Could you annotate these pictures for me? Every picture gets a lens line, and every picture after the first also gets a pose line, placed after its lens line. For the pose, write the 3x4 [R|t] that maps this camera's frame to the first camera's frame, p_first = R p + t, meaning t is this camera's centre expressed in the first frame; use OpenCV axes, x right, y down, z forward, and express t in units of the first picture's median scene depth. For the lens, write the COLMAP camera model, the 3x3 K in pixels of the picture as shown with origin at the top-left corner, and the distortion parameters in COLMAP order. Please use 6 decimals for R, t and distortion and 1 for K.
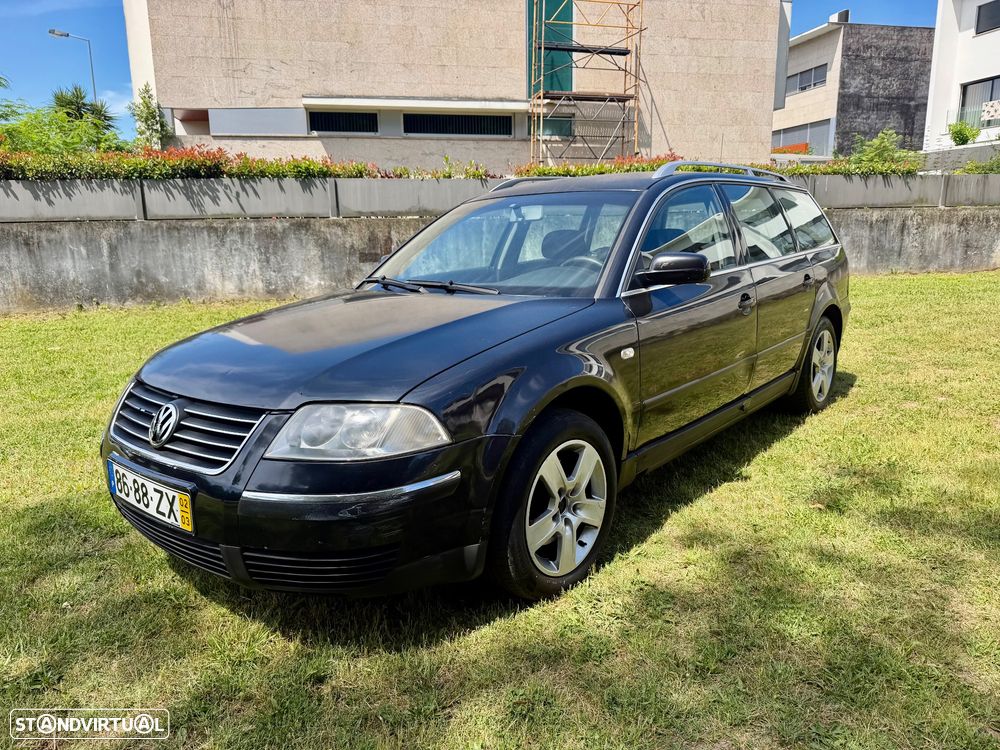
lens RADIAL K [[744.0, 0, 502.3], [0, 744.0, 372.9], [0, 0, 1]] dist [0.005576, -0.018798]
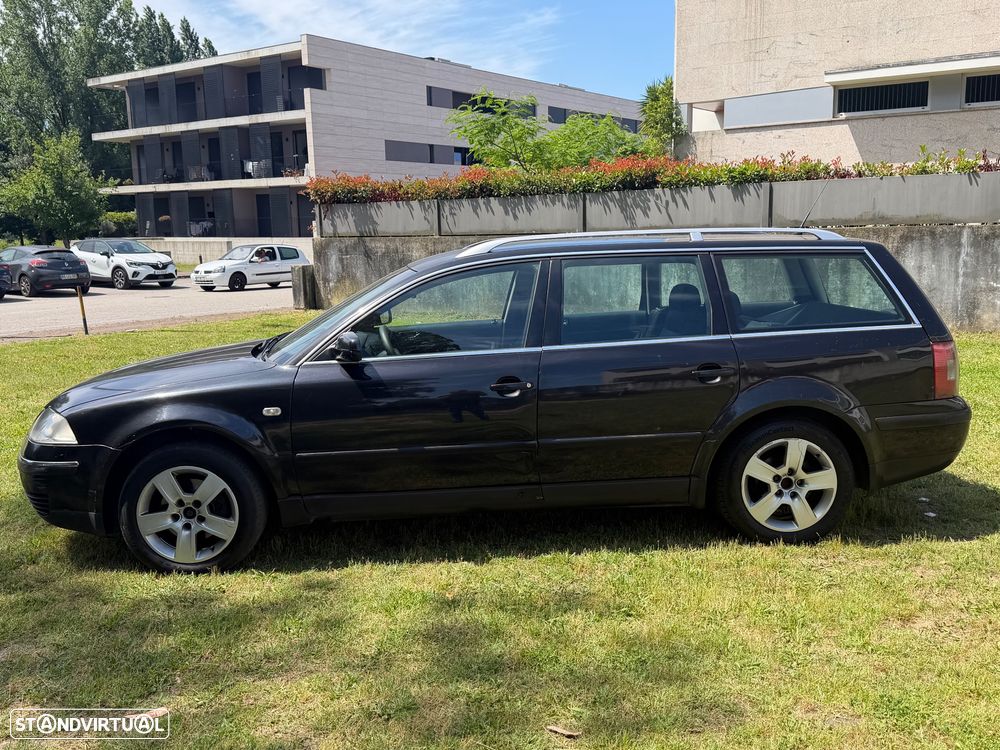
lens RADIAL K [[966.8, 0, 476.0], [0, 966.8, 368.5], [0, 0, 1]] dist [-0.012677, 0.000000]
pose [[0.675110, 0.101645, -0.730681, 0.374282], [-0.120783, 0.992327, 0.026446, -0.043629], [0.727762, 0.070400, 0.682206, 0.031820]]
